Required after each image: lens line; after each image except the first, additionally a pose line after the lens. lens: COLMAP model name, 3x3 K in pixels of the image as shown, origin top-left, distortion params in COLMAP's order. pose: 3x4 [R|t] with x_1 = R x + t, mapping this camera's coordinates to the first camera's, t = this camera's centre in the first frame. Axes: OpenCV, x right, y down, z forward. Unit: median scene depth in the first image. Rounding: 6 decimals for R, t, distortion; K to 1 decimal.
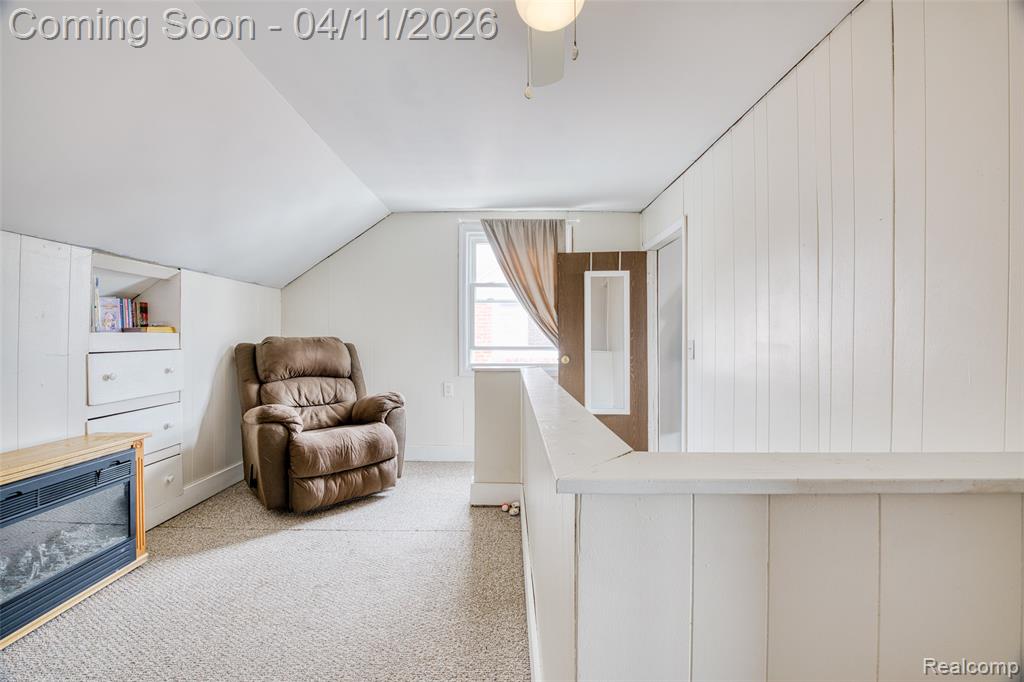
lens RADIAL K [[421.1, 0, 511.4], [0, 421.1, 336.3], [0, 0, 1]] dist [-0.020419, 0.000568]
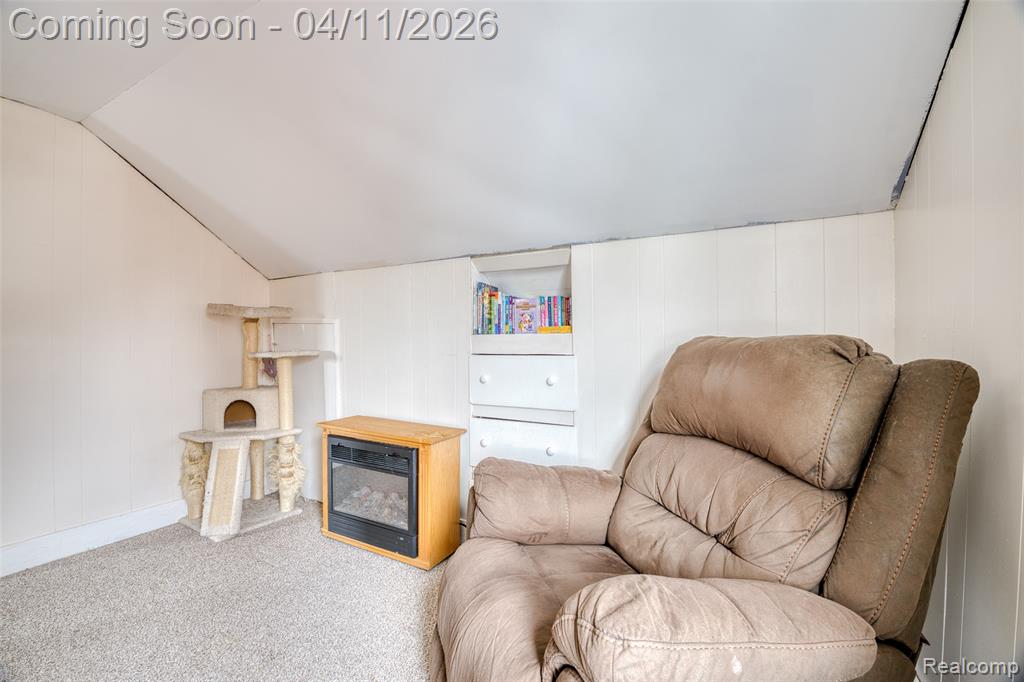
lens RADIAL K [[421.1, 0, 511.4], [0, 421.1, 336.3], [0, 0, 1]] dist [-0.020419, 0.000568]
pose [[-0.471481, -0.010687, -0.881812, -0.092490], [0.002410, 0.999907, -0.013407, 0.008047], [0.881873, -0.008446, -0.471411, 1.325002]]
